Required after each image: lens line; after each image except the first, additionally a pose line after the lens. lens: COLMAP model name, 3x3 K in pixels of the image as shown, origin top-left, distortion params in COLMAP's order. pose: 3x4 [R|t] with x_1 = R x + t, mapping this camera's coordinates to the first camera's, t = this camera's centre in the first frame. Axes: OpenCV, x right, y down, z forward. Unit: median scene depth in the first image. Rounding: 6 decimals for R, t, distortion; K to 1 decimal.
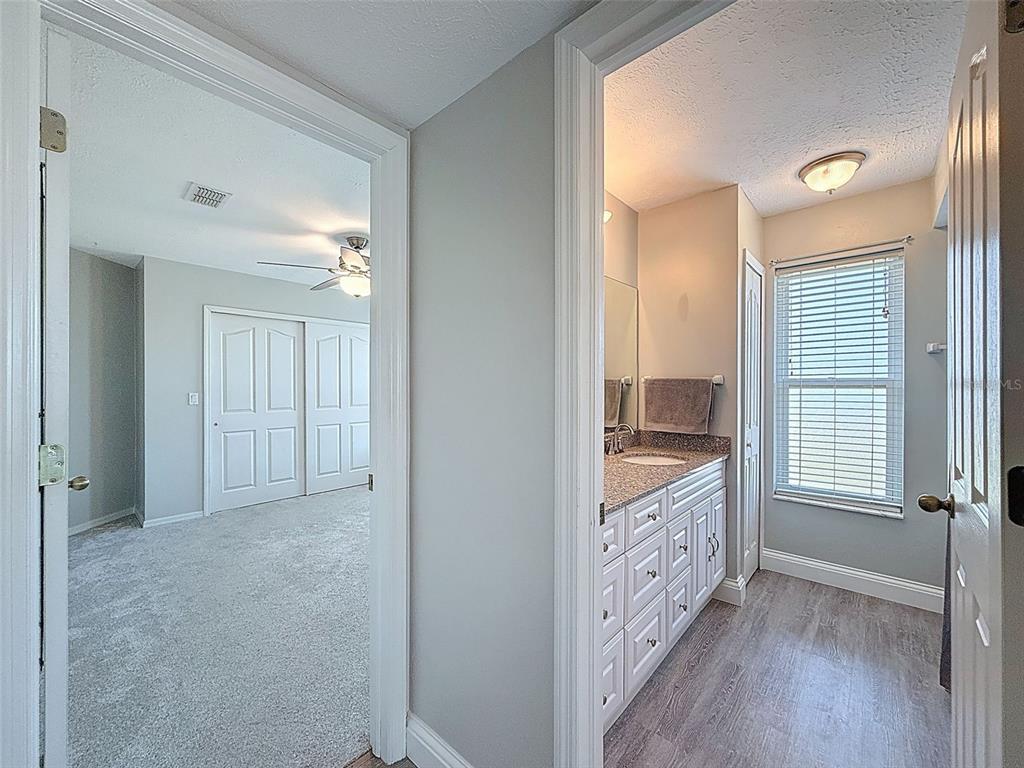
lens RADIAL K [[412.5, 0, 512.0], [0, 412.5, 384.0], [0, 0, 1]] dist [-0.000019, -0.000258]
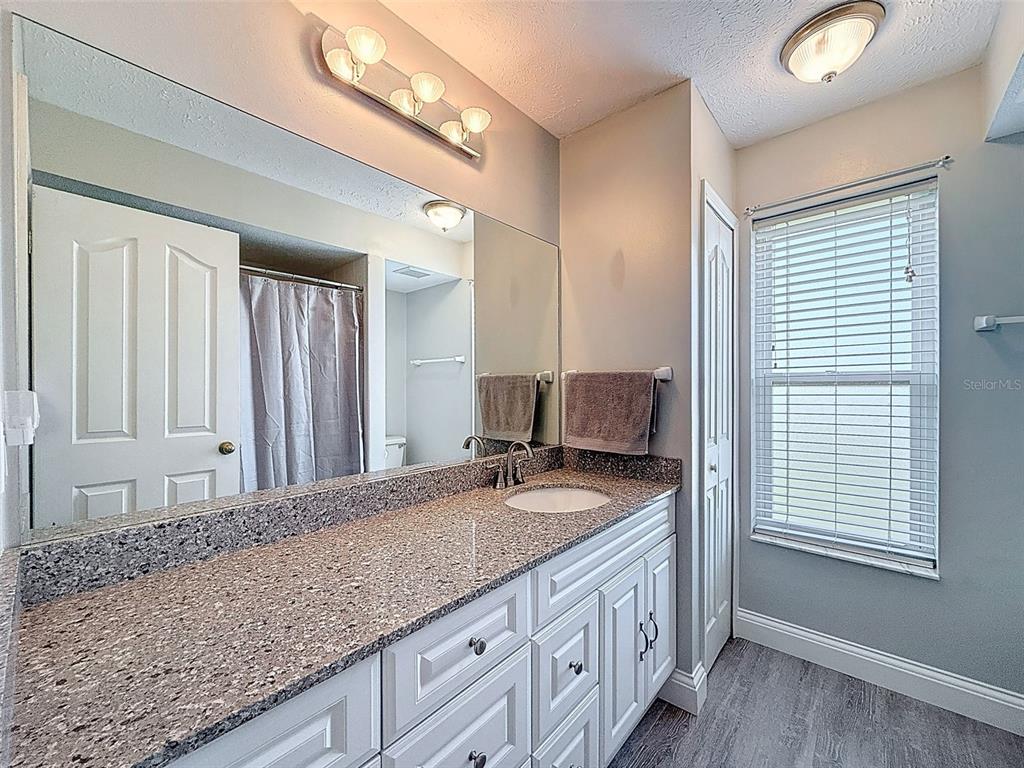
lens RADIAL K [[419.3, 0, 512.0], [0, 419.3, 384.0], [0, 0, 1]] dist [0.000419, 0.000458]
pose [[0.999911, -0.004474, 0.012564, 0.233249], [0.004480, 0.999990, -0.000484, 0.005324], [-0.012562, 0.000540, 0.999921, 0.306414]]
